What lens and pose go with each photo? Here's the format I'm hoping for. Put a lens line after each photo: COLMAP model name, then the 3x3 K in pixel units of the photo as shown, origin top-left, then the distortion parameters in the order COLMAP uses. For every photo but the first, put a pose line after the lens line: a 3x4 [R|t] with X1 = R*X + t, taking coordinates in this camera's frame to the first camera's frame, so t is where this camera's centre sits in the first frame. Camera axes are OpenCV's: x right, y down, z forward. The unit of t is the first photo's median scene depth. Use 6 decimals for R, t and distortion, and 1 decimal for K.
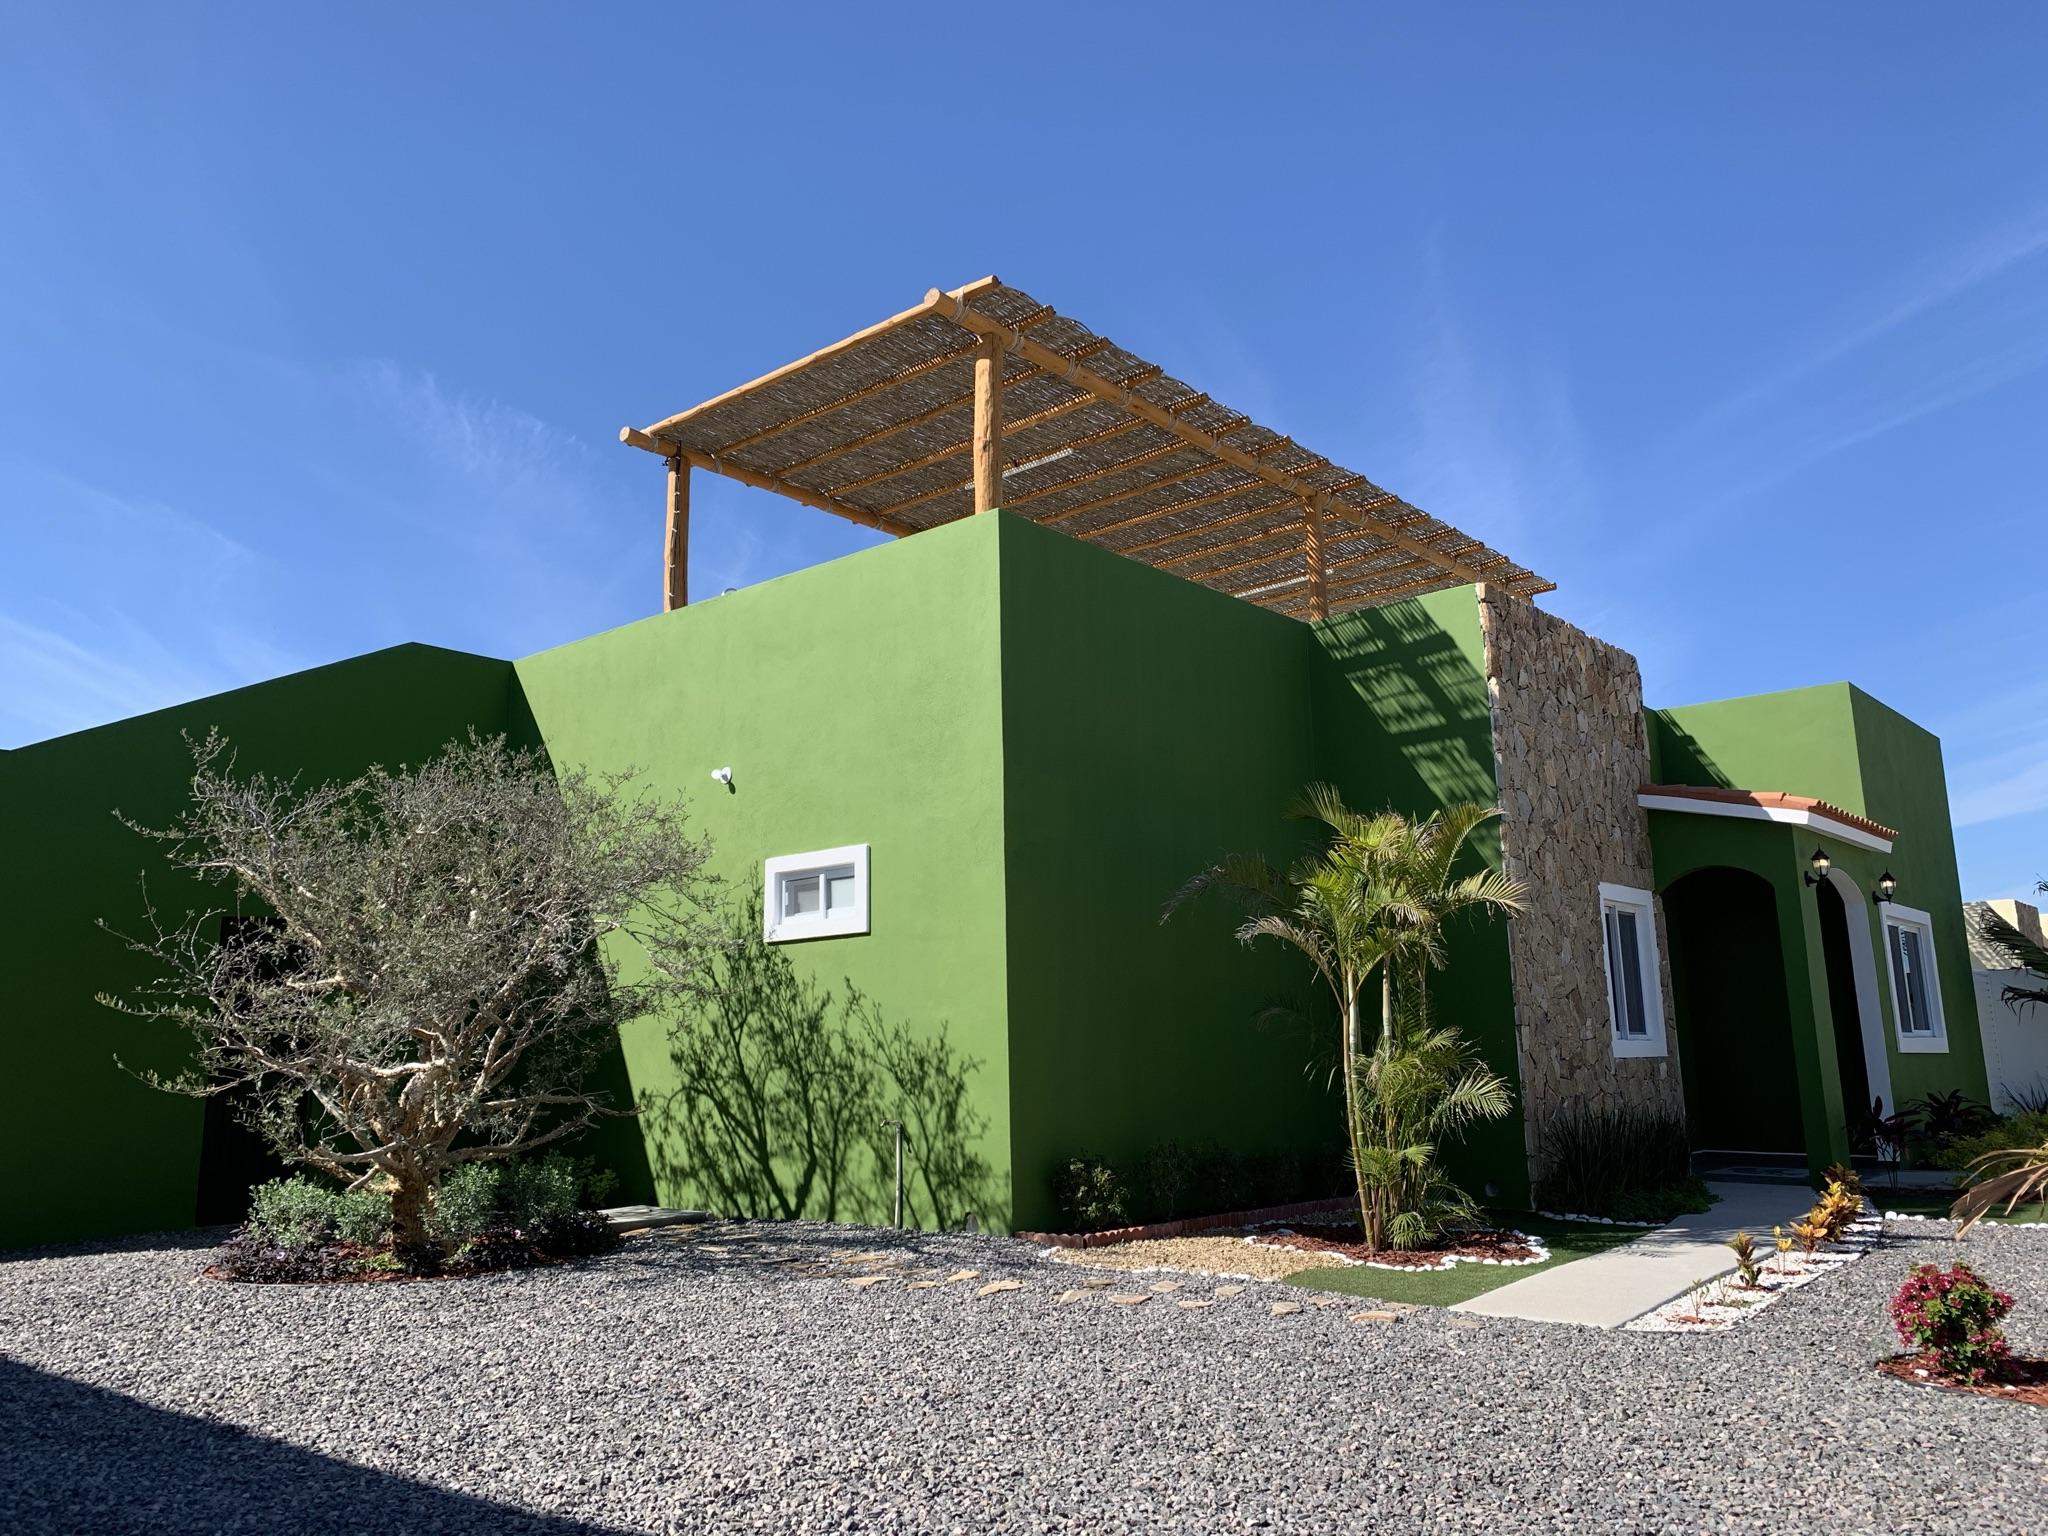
lens RADIAL K [[1571.1, 0, 1021.5], [0, 1571.1, 758.6], [0, 0, 1]] dist [0.091387, -0.156216]
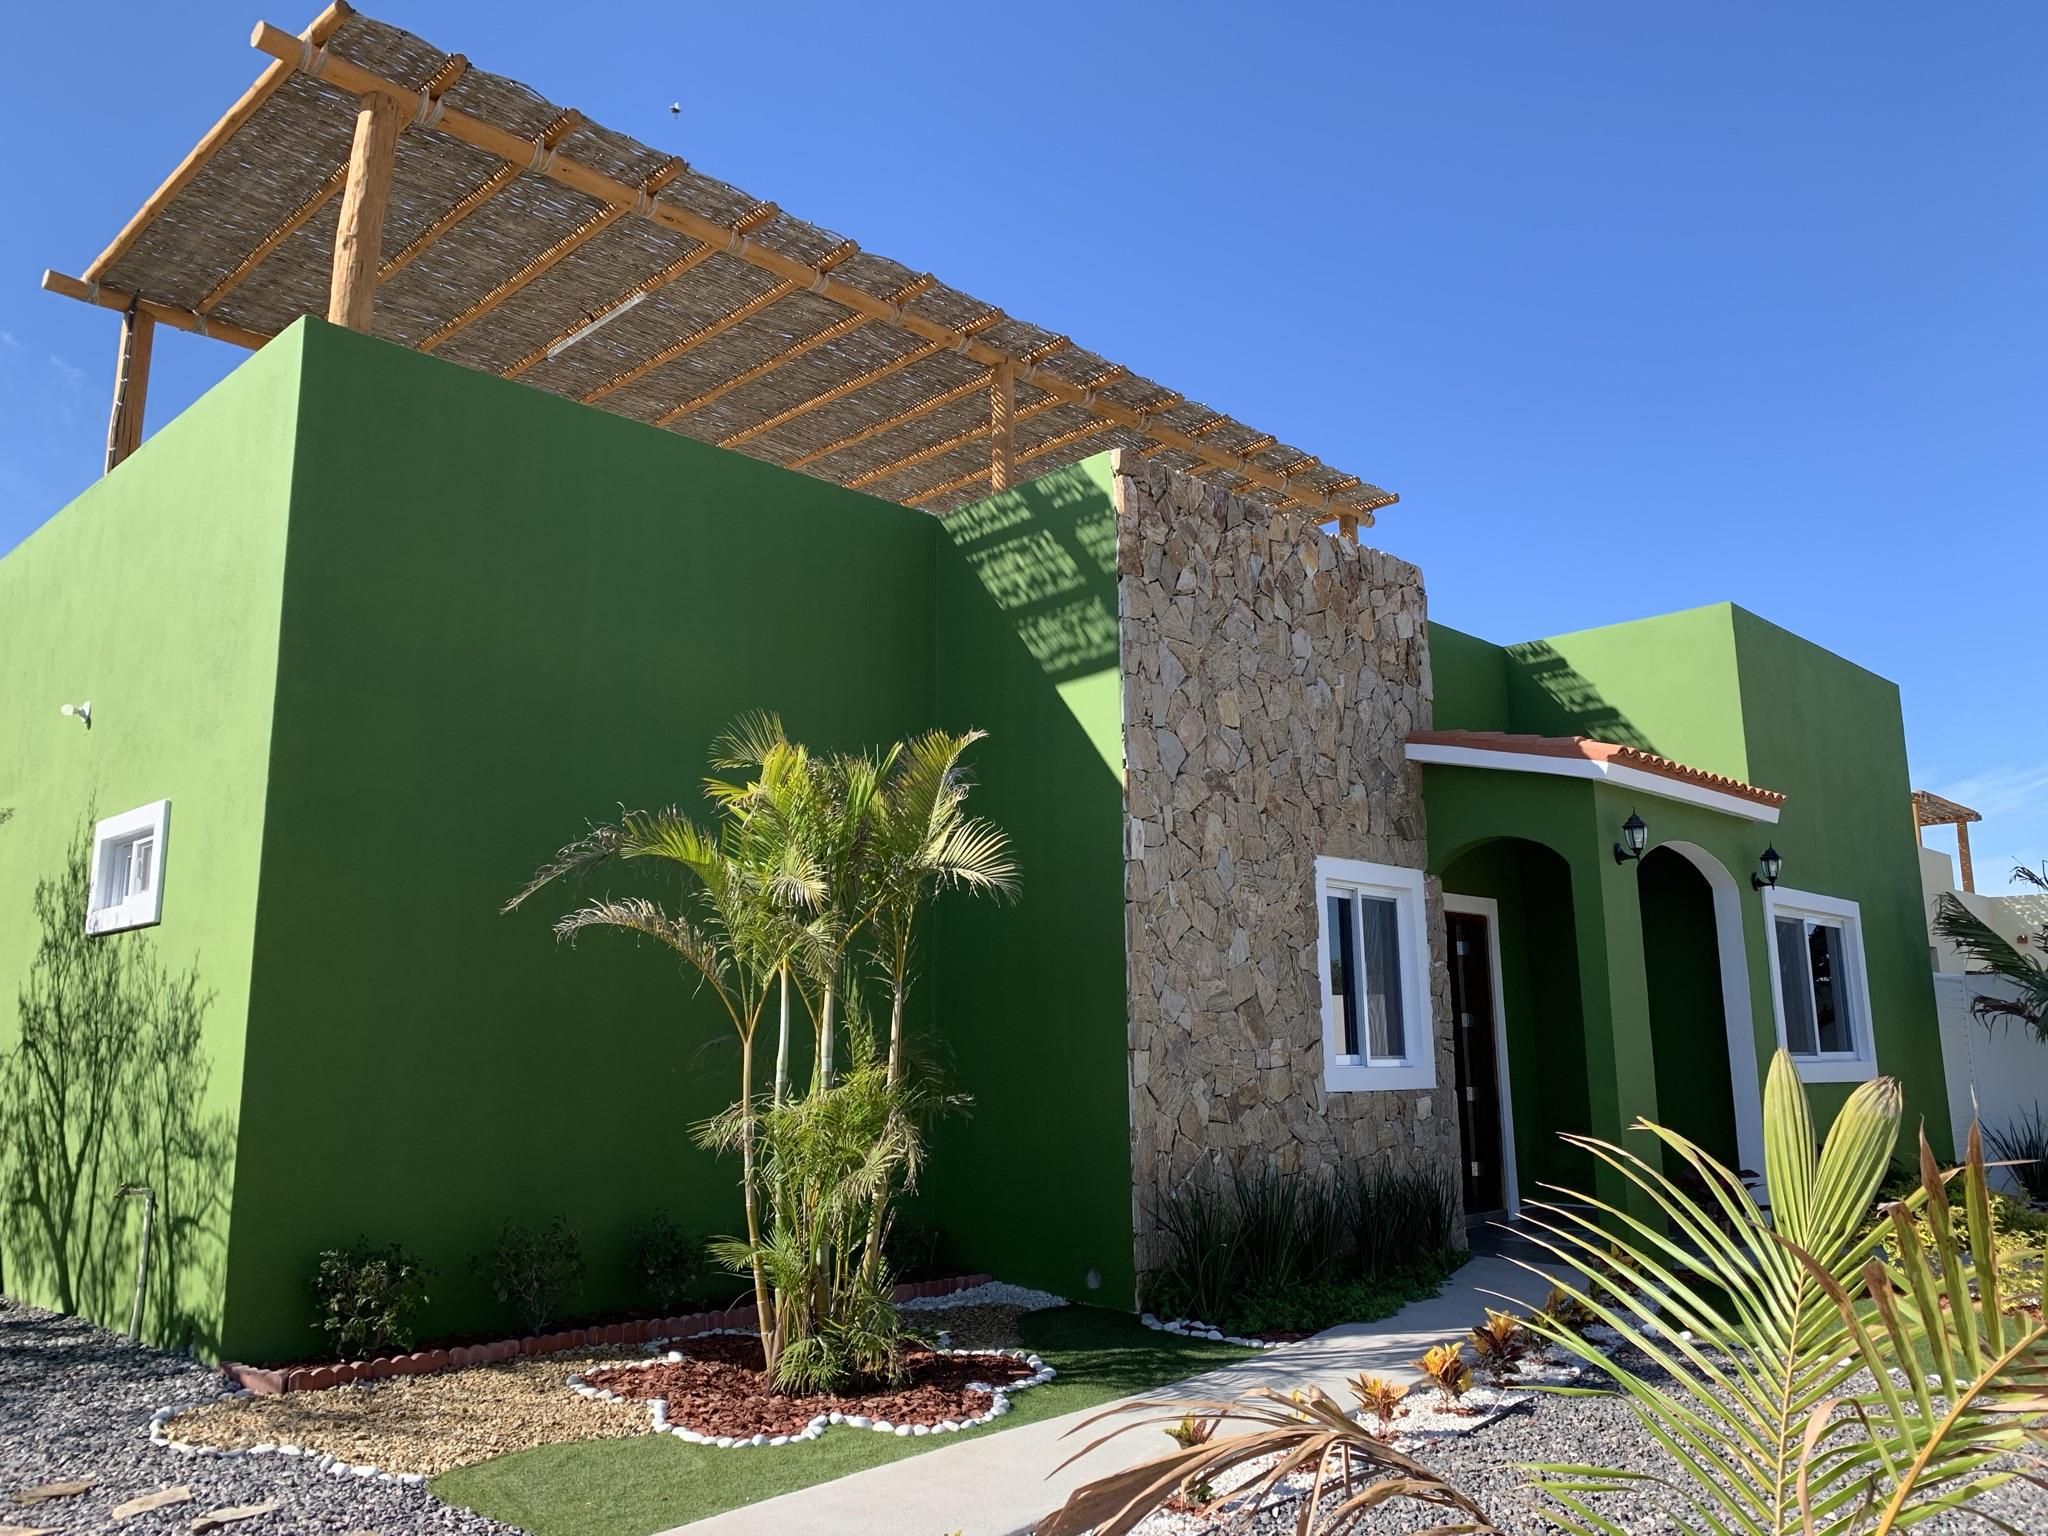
lens RADIAL K [[1599.1, 0, 1001.7], [0, 1599.1, 751.6], [0, 0, 1]] dist [0.168009, -0.330028]
pose [[0.998002, -0.002547, -0.063125, 0.269055], [0.002733, 0.999992, 0.002850, 0.026307], [0.063117, -0.003017, 0.998002, 0.234198]]
